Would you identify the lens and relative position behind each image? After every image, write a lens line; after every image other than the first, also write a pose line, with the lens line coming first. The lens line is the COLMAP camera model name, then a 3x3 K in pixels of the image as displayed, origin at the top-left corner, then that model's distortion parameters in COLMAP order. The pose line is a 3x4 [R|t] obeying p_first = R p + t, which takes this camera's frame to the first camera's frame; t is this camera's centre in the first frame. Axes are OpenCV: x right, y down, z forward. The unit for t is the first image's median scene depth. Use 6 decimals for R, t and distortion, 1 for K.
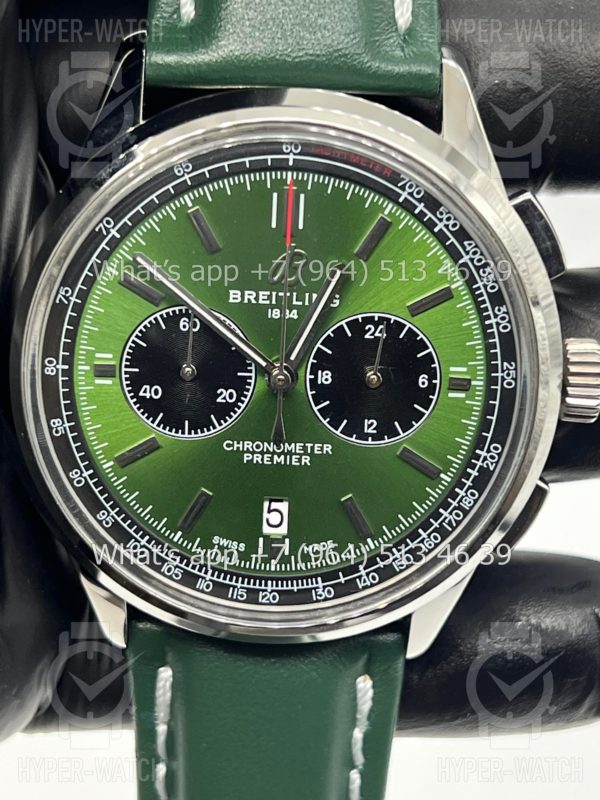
lens RADIAL K [[1912.8, 0, 301.2], [0, 1912.8, 399.7], [0, 0, 1]] dist [0.229608, 0.000000]
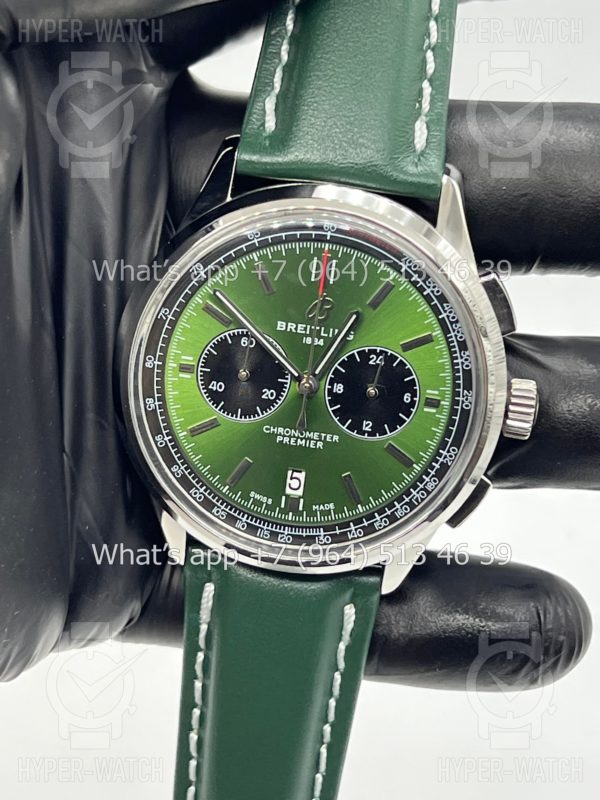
lens RADIAL K [[1912.8, 0, 303.0], [0, 1912.8, 398.0], [0, 0, 1]] dist [0.229608, 0.000000]
pose [[0.992962, 0.100551, -0.062585, 0.075959], [-0.101343, 0.994805, -0.009603, 0.011910], [0.061295, 0.015878, 0.997993, -0.424964]]
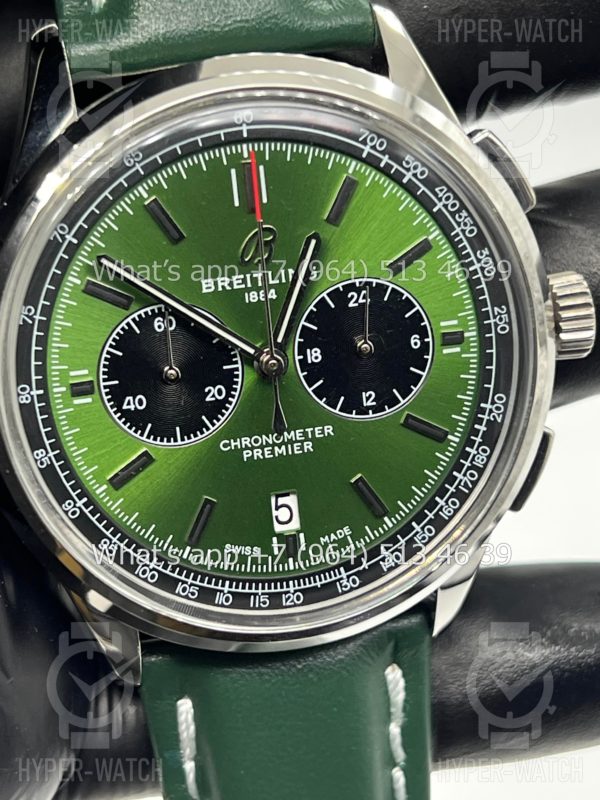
lens RADIAL K [[1912.8, 0, 295.9], [0, 1912.8, 397.7], [0, 0, 1]] dist [0.229608, 0.000000]
pose [[0.973870, -0.174596, 0.145233, -0.136593], [0.179346, 0.983579, -0.020179, 0.026117], [-0.139324, 0.045699, 0.989192, 0.070434]]
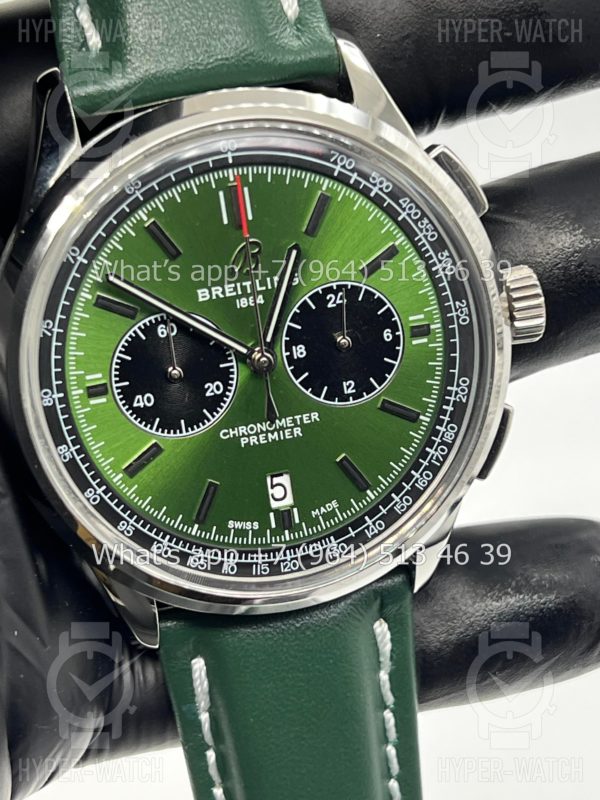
lens RADIAL K [[1912.8, 0, 300.6], [0, 1912.8, 399.6], [0, 0, 1]] dist [0.229608, 0.000000]
pose [[0.962460, -0.220990, 0.157590, -0.161196], [0.223335, 0.974737, 0.002890, 0.011565], [-0.154248, 0.032414, 0.987500, -0.055415]]
